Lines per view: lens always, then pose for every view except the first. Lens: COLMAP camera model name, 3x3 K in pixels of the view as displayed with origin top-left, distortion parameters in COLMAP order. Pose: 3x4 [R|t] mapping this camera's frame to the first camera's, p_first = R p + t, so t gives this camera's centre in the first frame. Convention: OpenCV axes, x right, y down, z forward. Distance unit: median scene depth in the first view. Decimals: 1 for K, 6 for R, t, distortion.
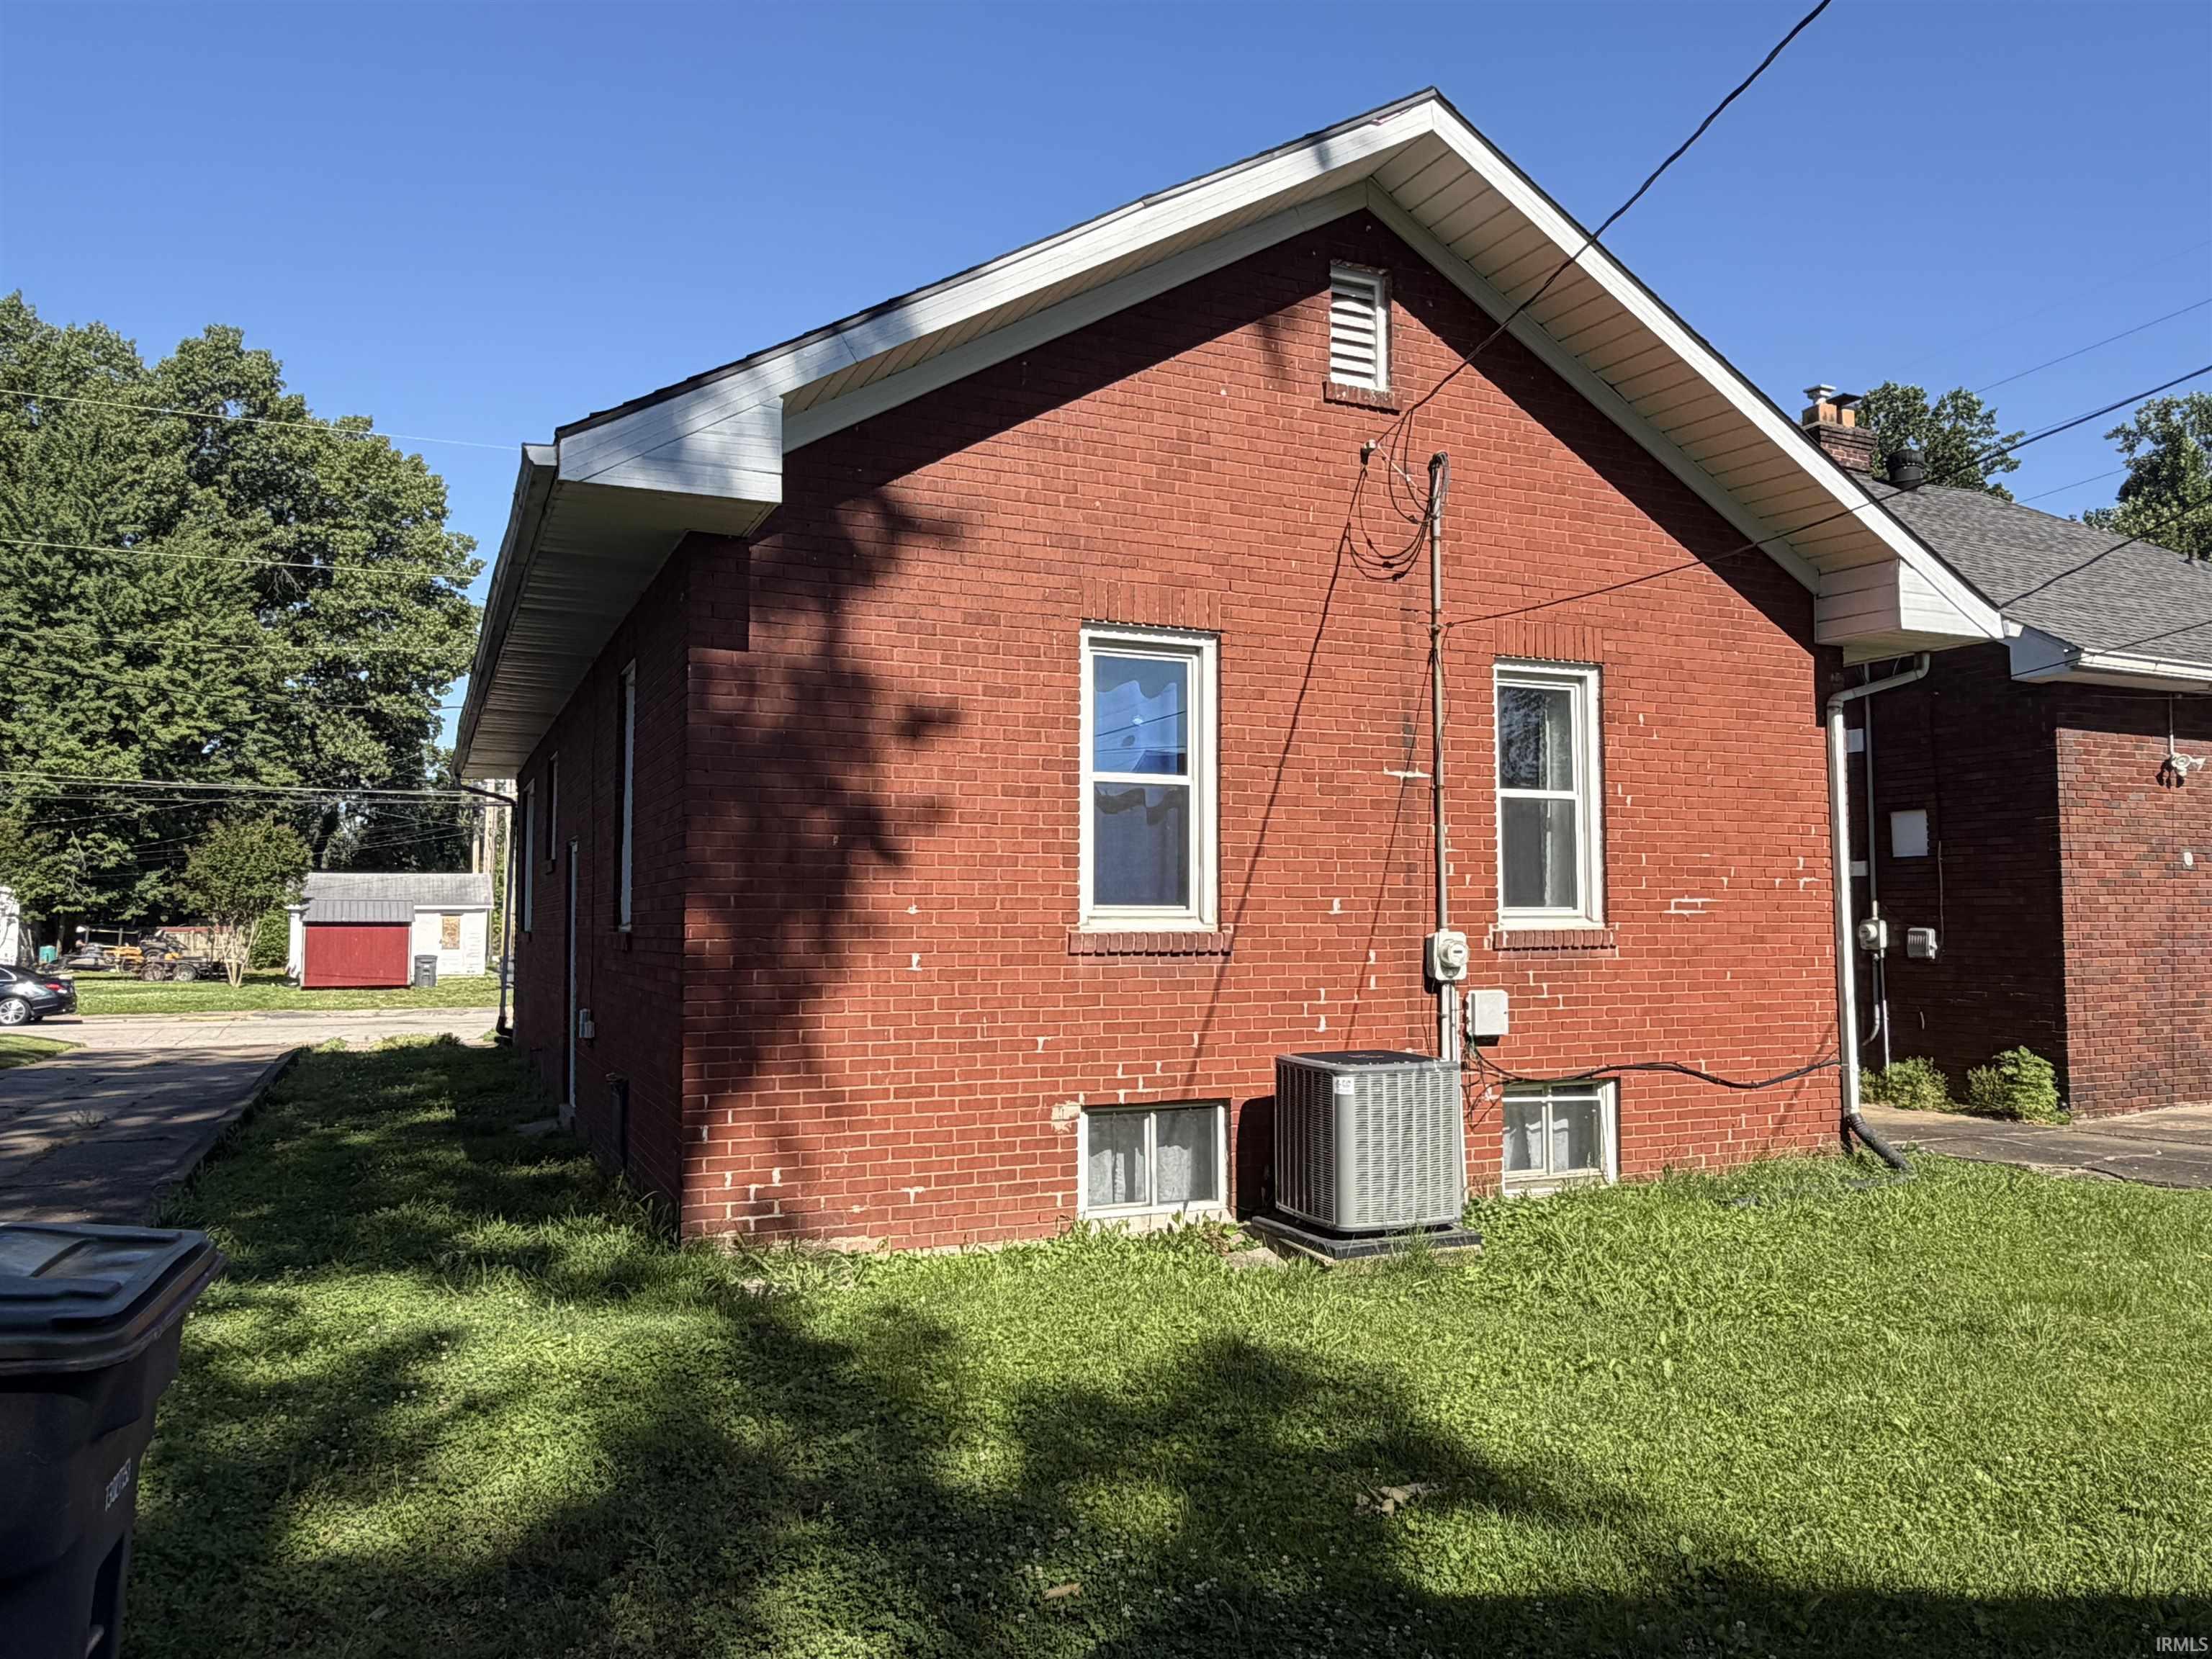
lens RADIAL K [[1545.7, 0, 1104.7], [0, 1545.7, 807.4], [0, 0, 1]] dist [0.048075, -0.000969]
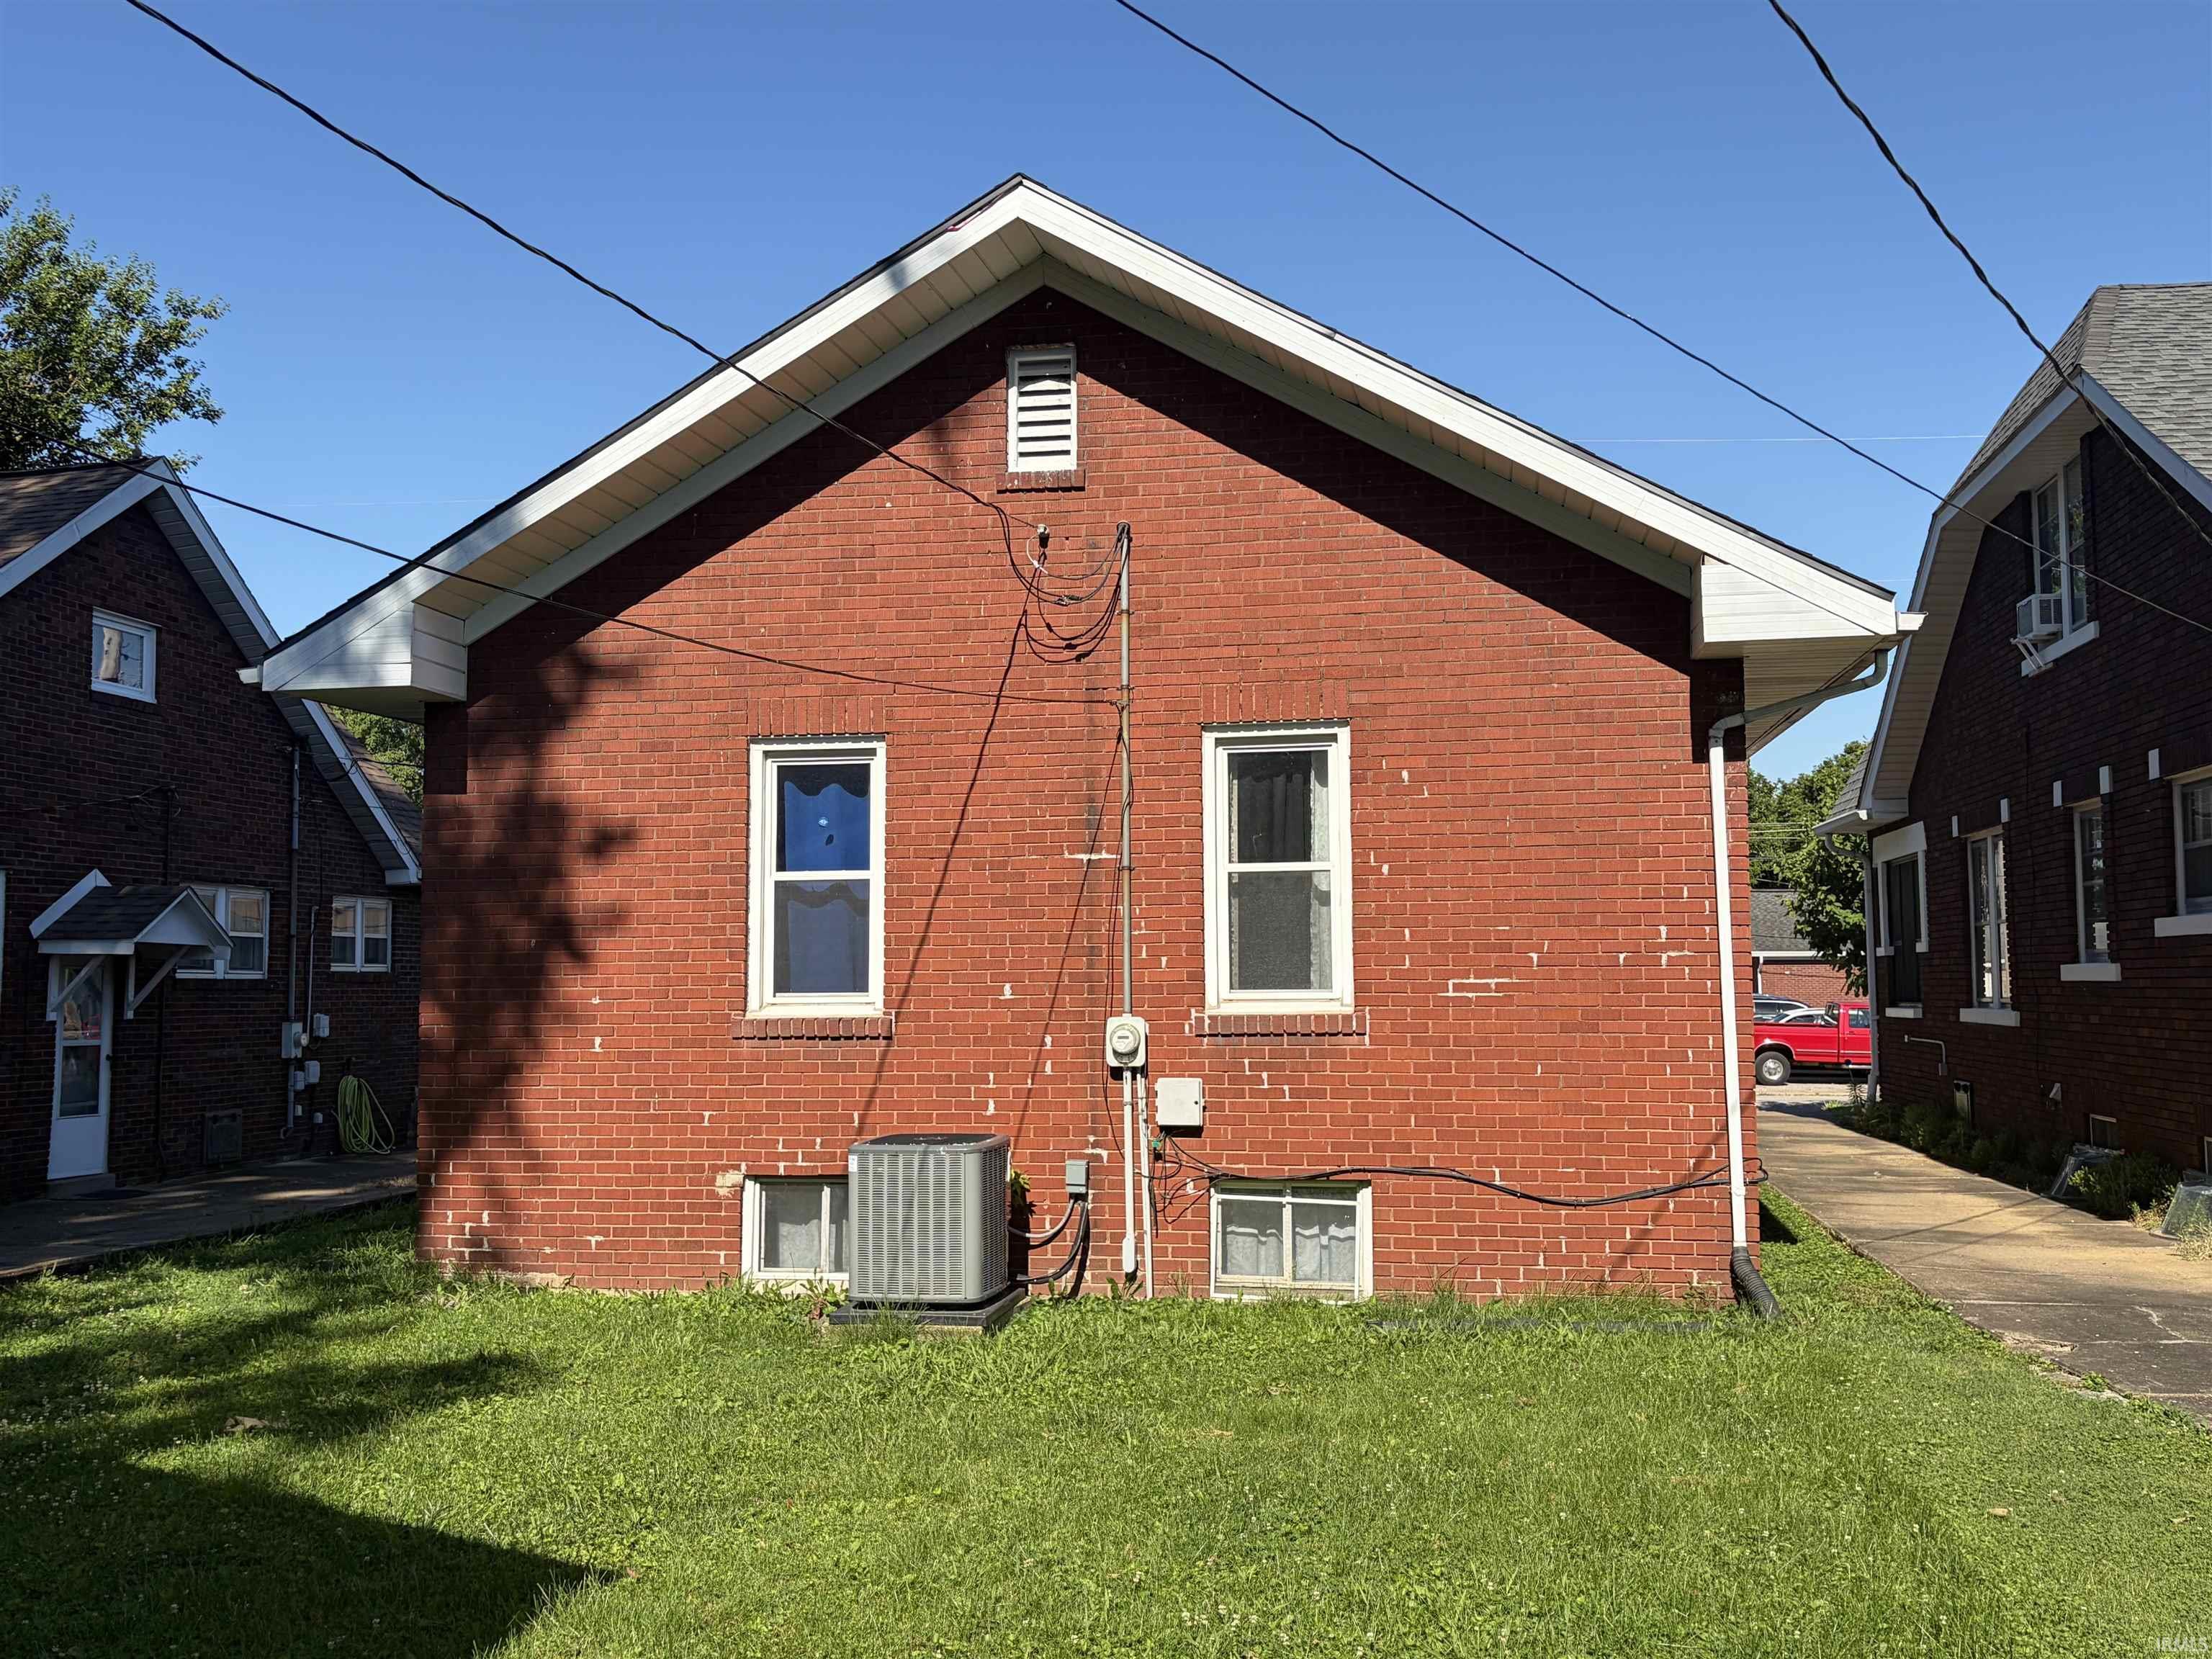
lens RADIAL K [[2064.1, 0, 1109.3], [0, 2064.1, 831.0], [0, 0, 1]] dist [0.174297, 0.000000]
pose [[0.814890, -0.048087, -0.577618, 1.034352], [0.047071, 0.998751, -0.016741, -0.016387], [0.577702, -0.013546, 0.816136, -0.067745]]
